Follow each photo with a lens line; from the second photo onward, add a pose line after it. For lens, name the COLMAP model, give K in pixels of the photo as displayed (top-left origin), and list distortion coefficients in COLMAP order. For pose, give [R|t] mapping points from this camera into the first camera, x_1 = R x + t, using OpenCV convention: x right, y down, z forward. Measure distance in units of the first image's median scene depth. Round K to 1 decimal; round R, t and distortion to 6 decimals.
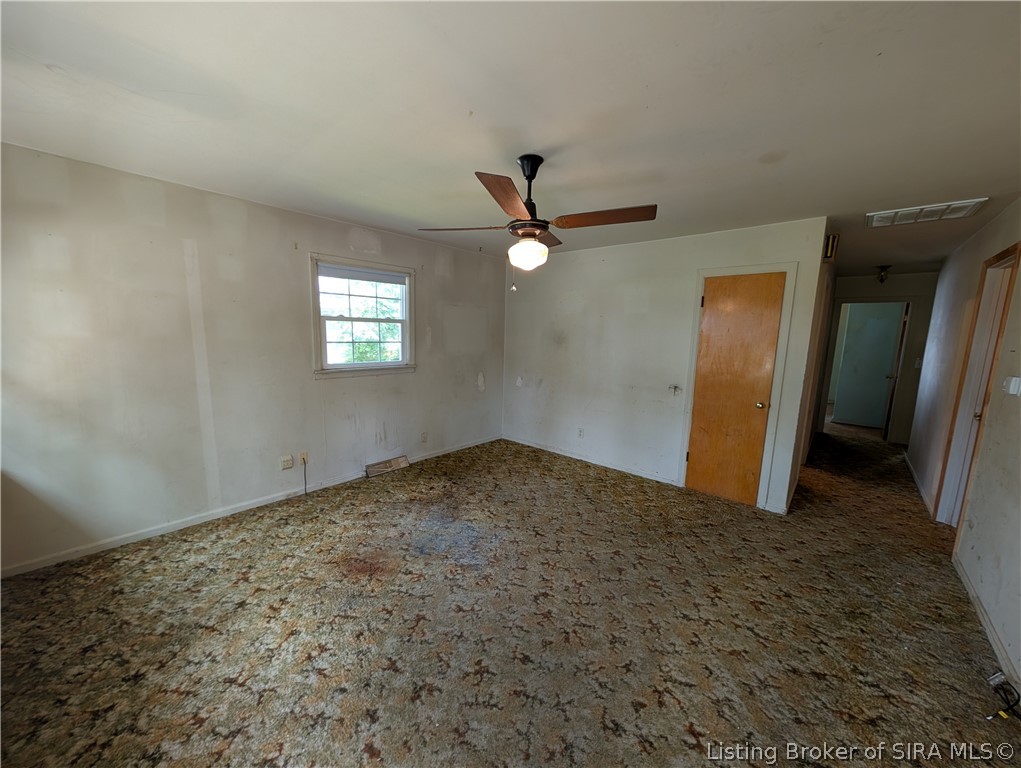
lens RADIAL K [[388.8, 0, 507.3], [0, 388.8, 384.7], [0, 0, 1]] dist [-0.002263, 0.000492]
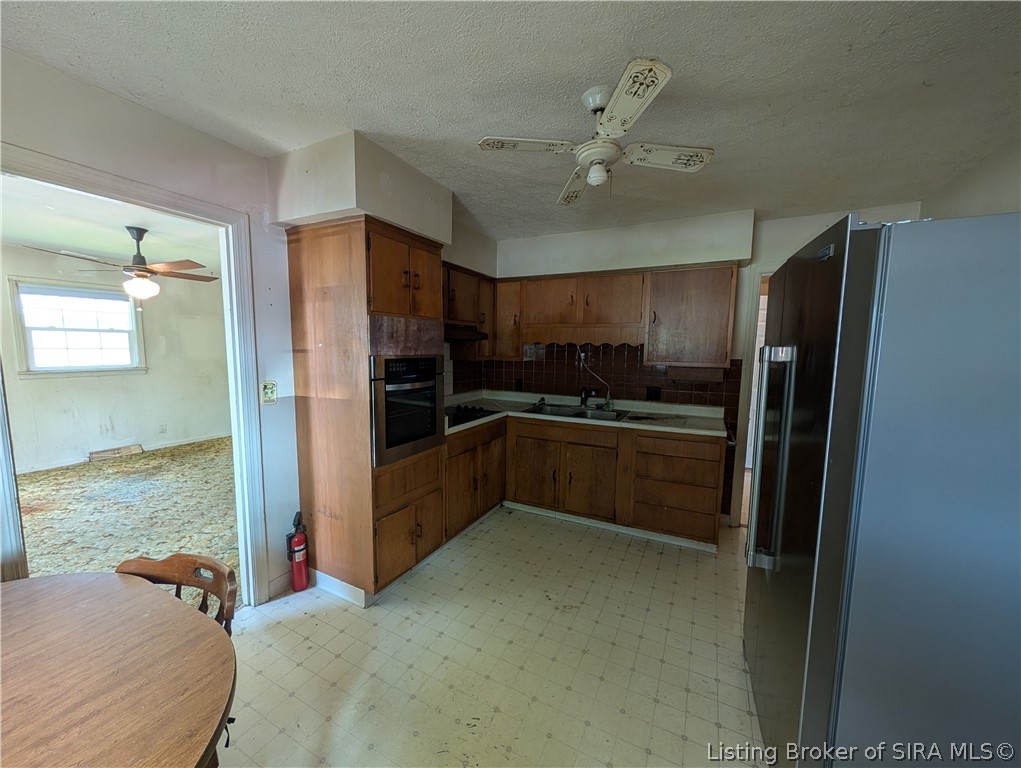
lens RADIAL K [[388.8, 0, 513.2], [0, 388.8, 386.6], [0, 0, 1]] dist [-0.002263, 0.000492]
pose [[0.968343, -0.033928, 0.247307, 0.756511], [0.039229, 0.999093, -0.016537, 0.096924], [-0.246522, 0.025715, 0.968796, -0.592590]]
